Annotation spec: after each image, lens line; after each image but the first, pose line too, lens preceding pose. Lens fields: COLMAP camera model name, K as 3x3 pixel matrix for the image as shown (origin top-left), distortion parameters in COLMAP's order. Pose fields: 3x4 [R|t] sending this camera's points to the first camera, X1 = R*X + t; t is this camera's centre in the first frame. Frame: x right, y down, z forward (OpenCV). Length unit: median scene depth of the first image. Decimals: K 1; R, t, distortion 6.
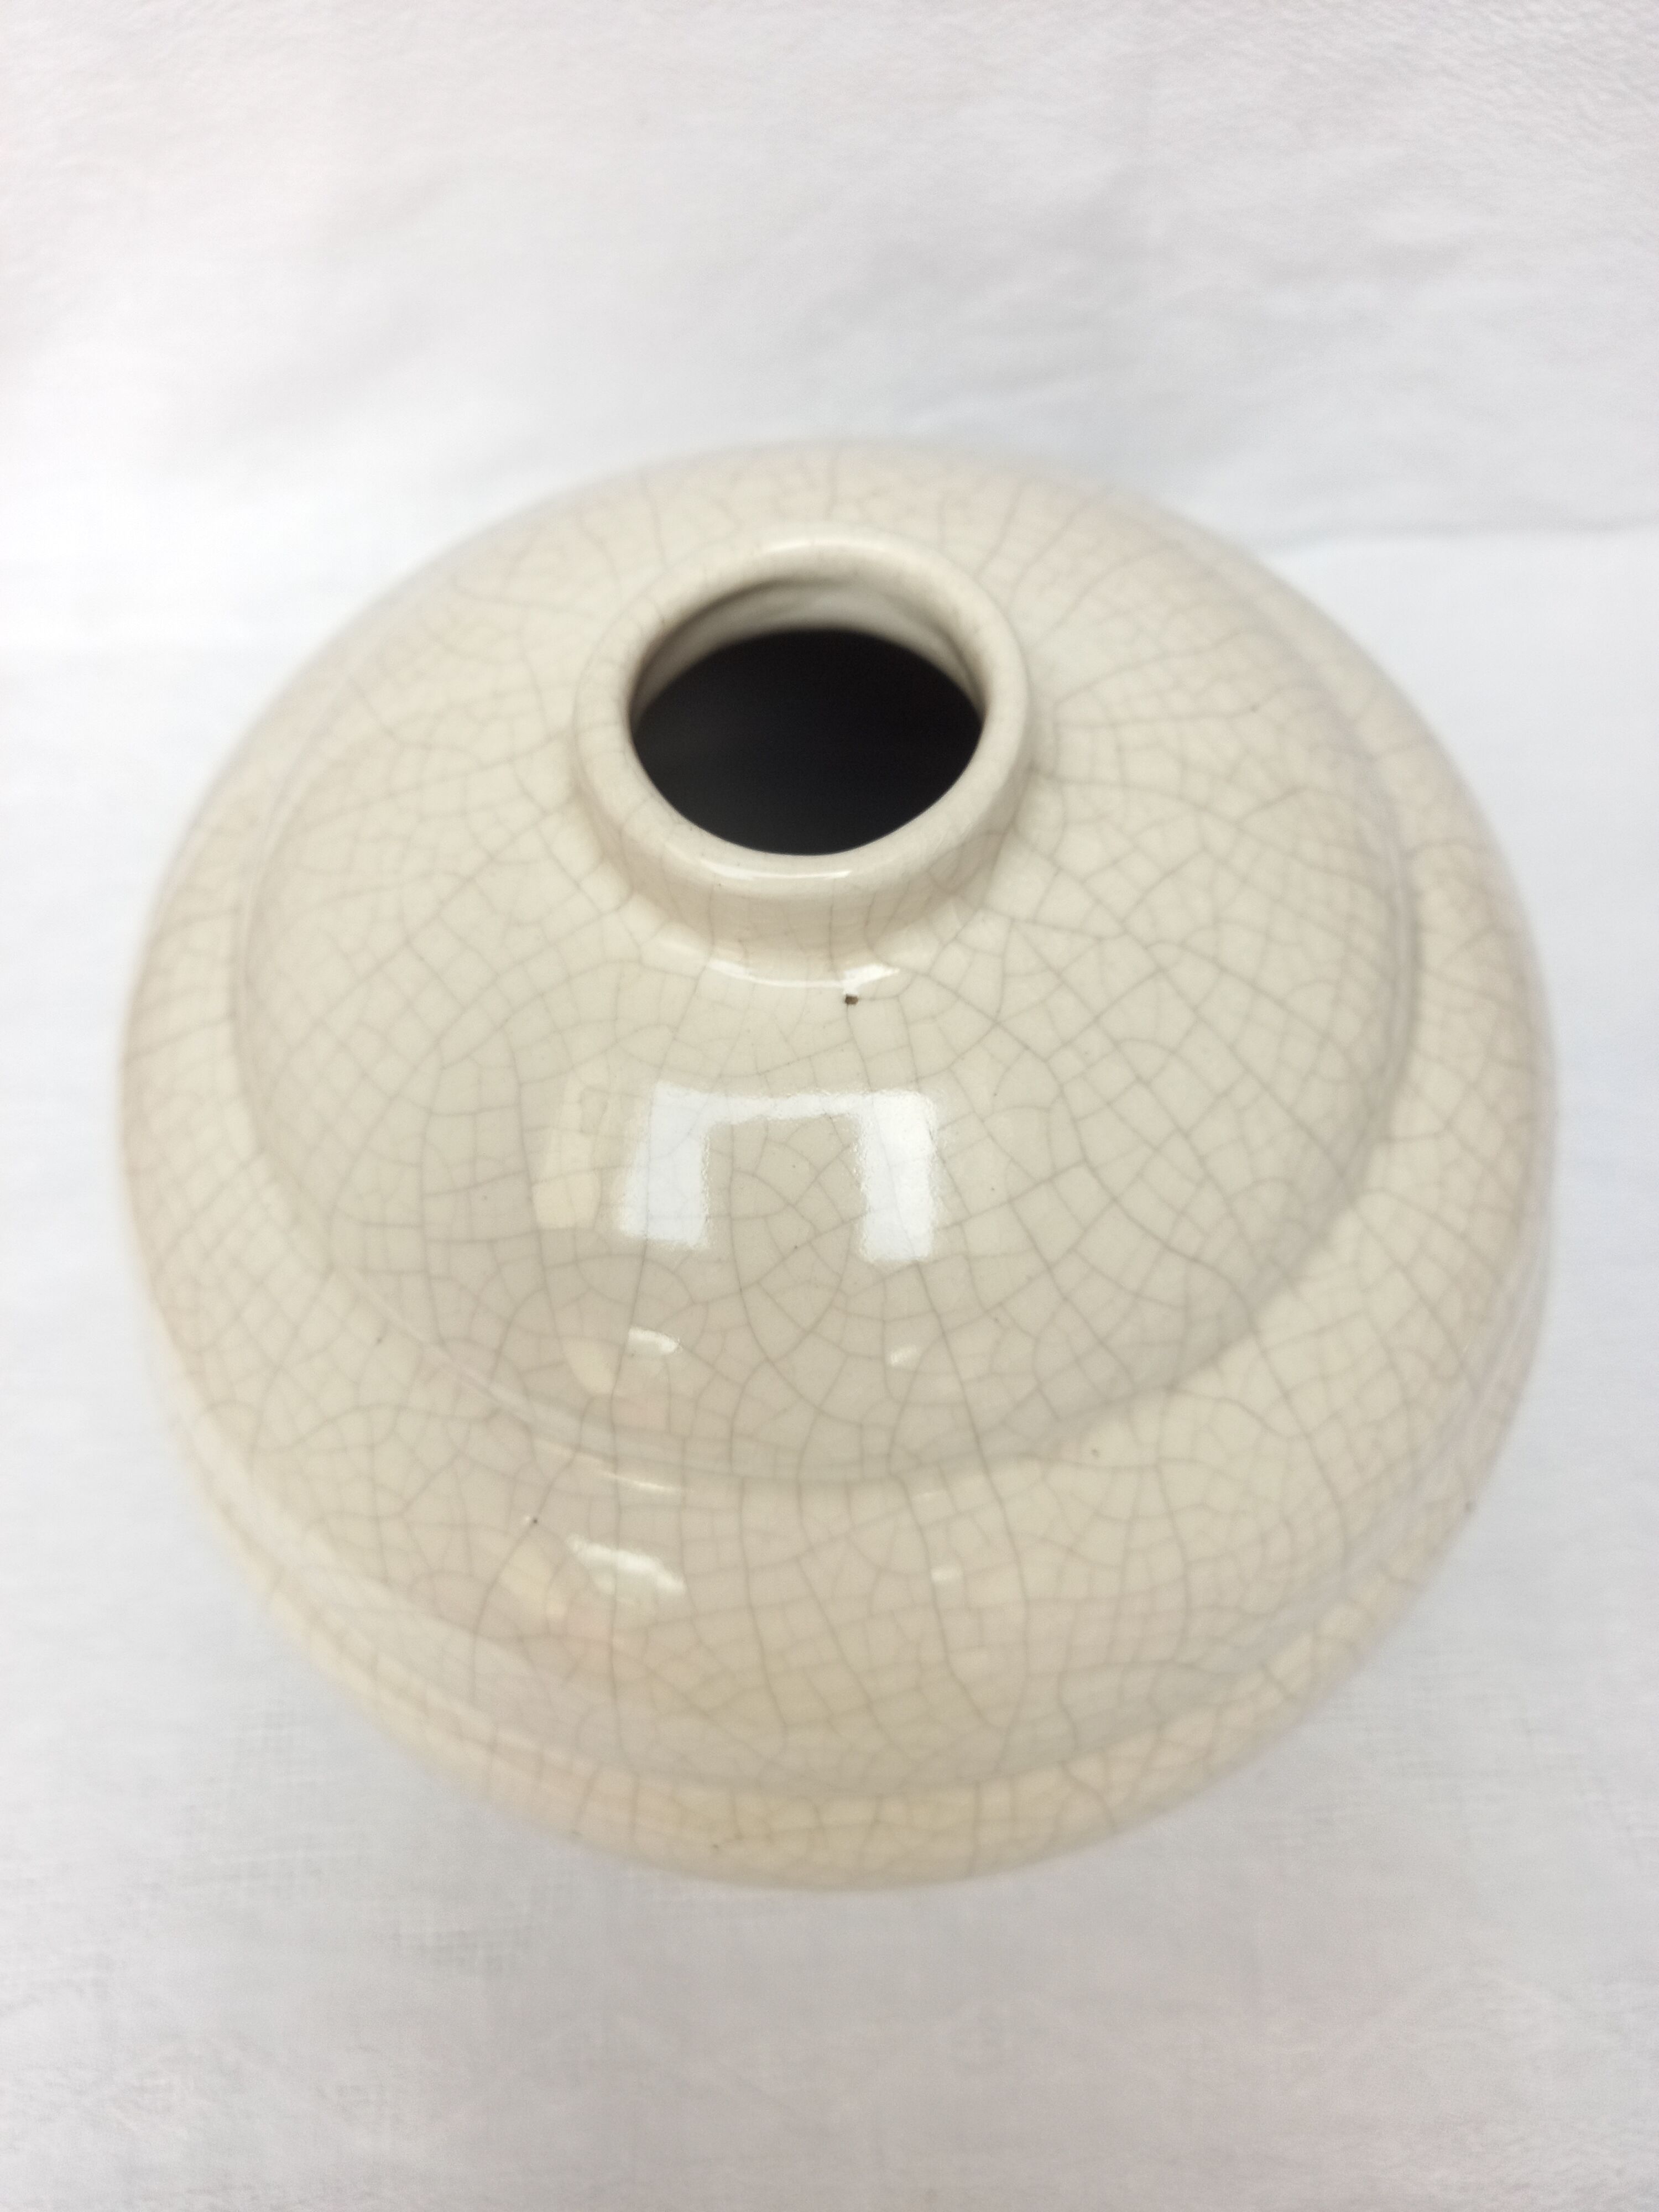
lens RADIAL K [[1577.4, 0, 829.5], [0, 1577.4, 1106.0], [0, 0, 1]] dist [-0.006026, -0.002098]
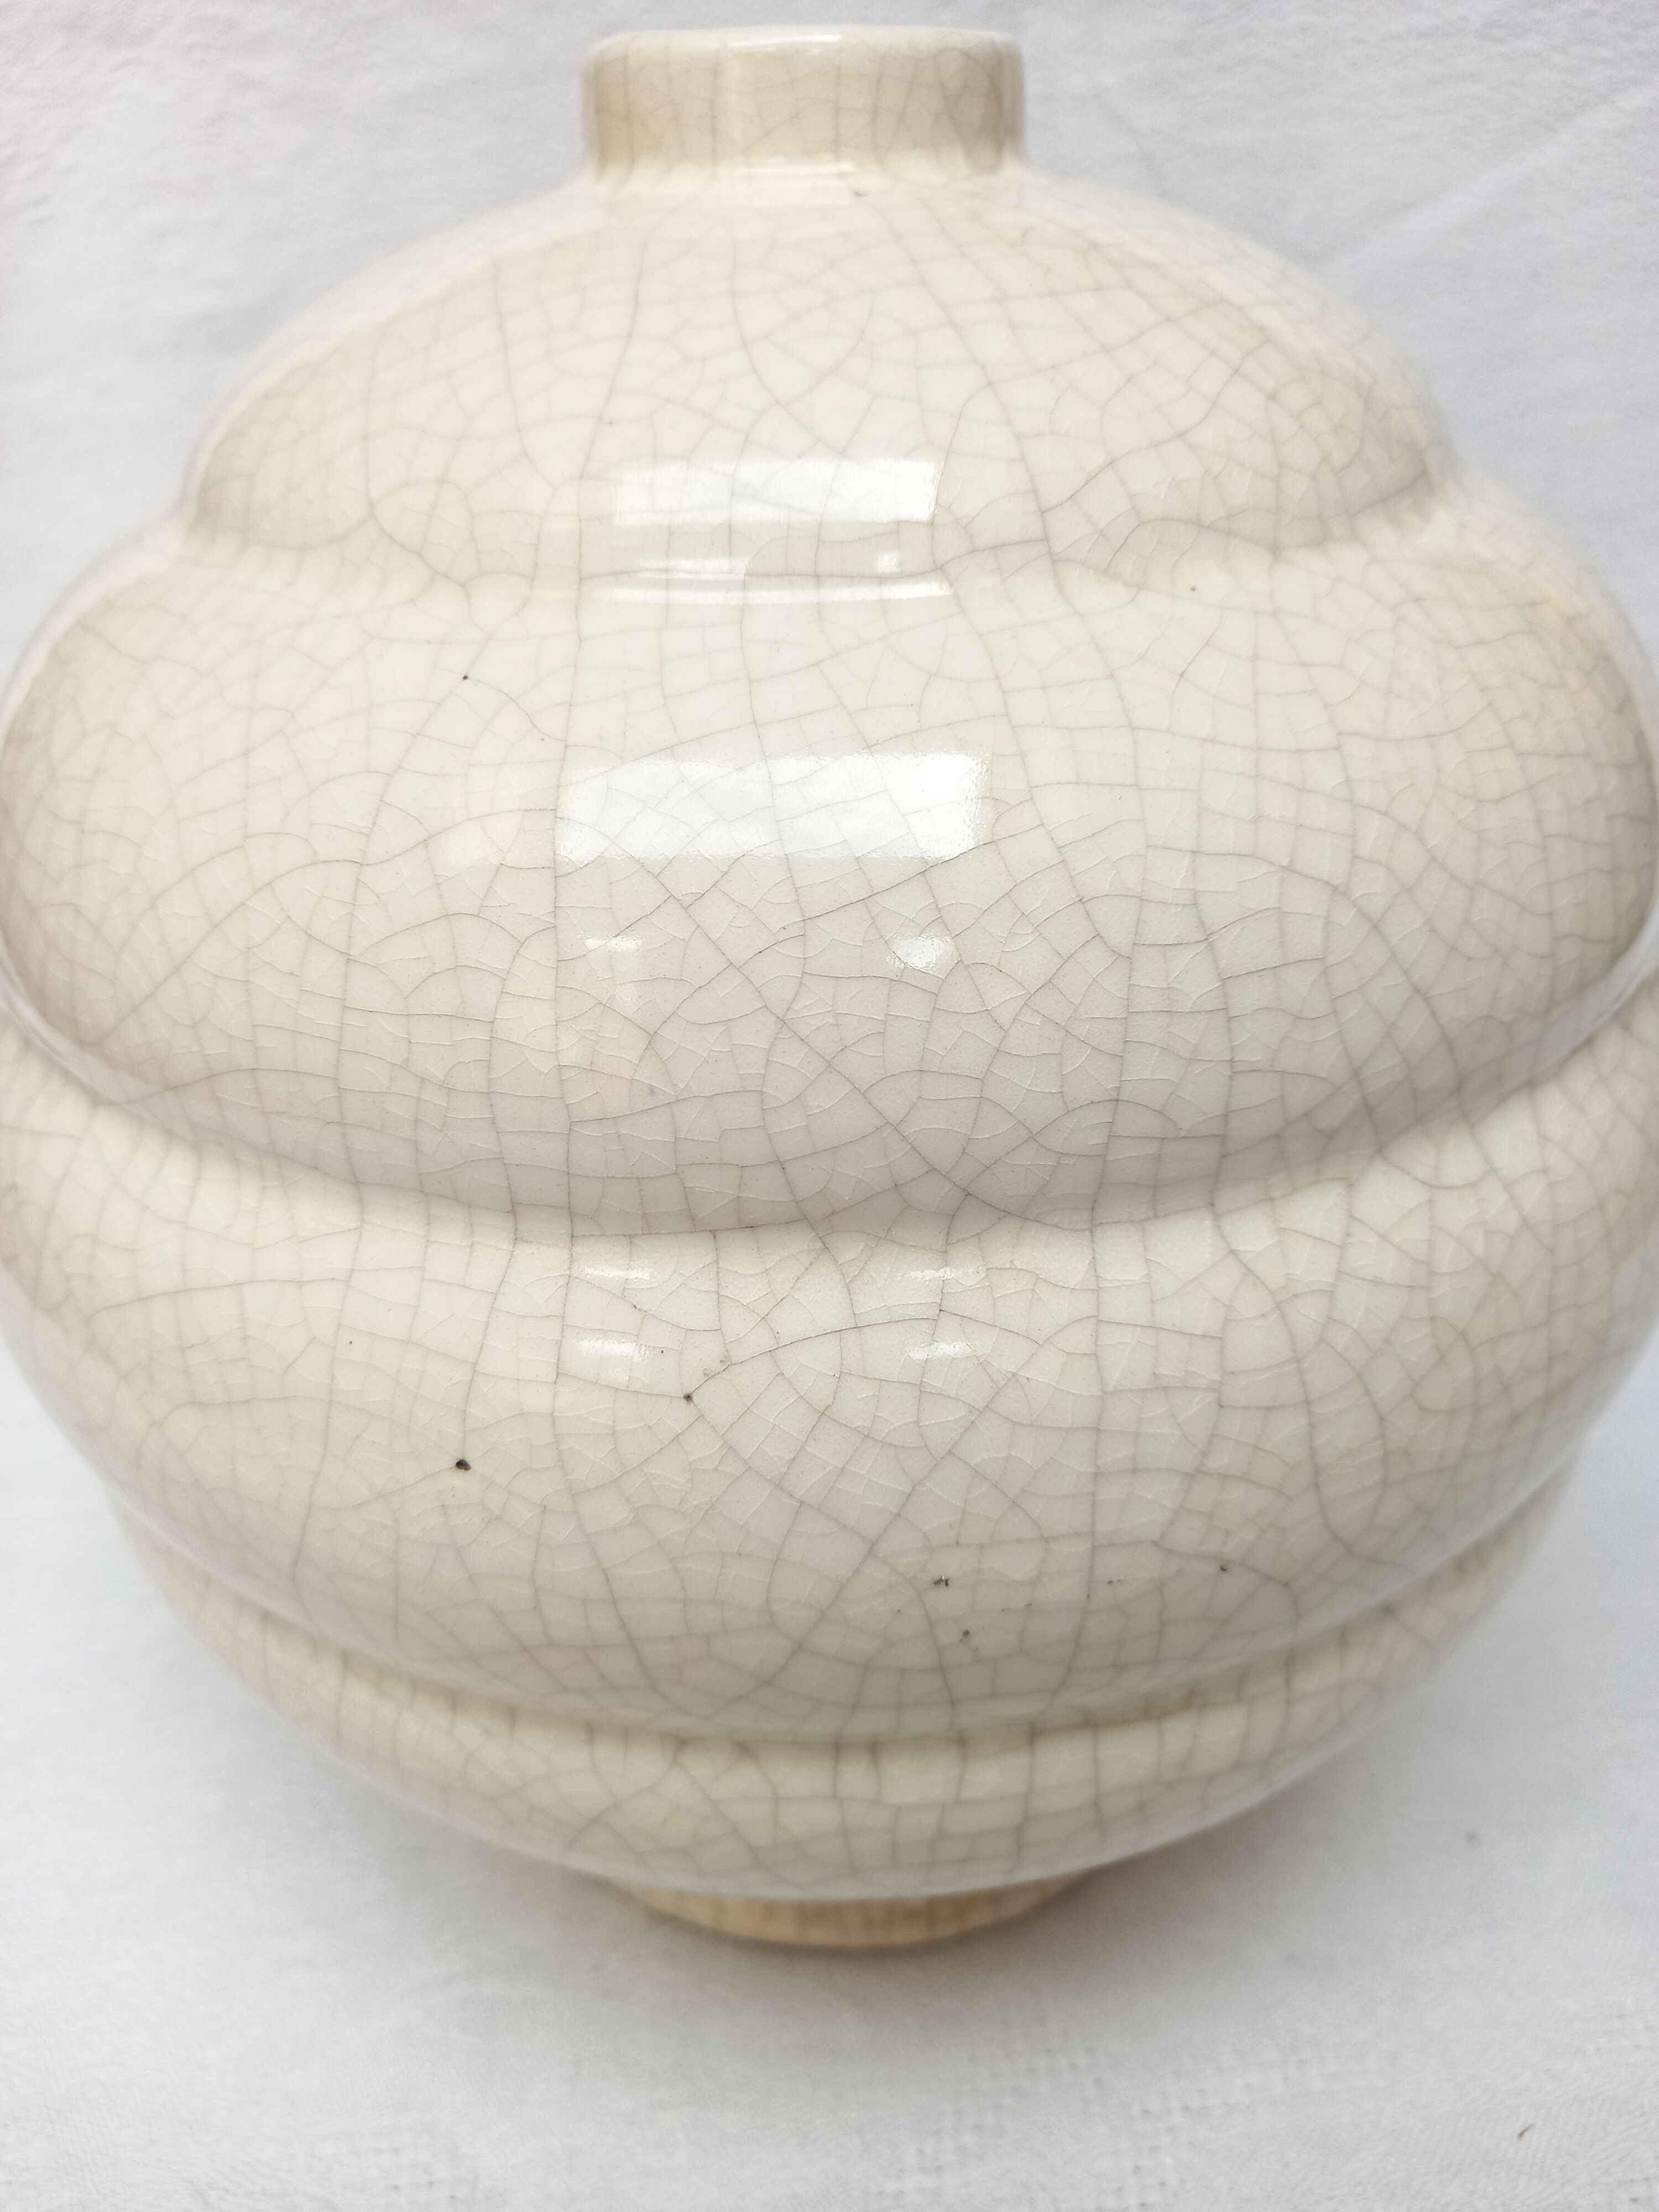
lens RADIAL K [[1577.4, 0, 829.5], [0, 1577.4, 1106.0], [0, 0, 1]] dist [-0.006026, -0.002098]
pose [[0.999307, -0.015824, 0.033687, -0.045173], [0.031593, 0.839116, -0.543034, 0.899868], [-0.019675, 0.543722, 0.839035, 0.508139]]
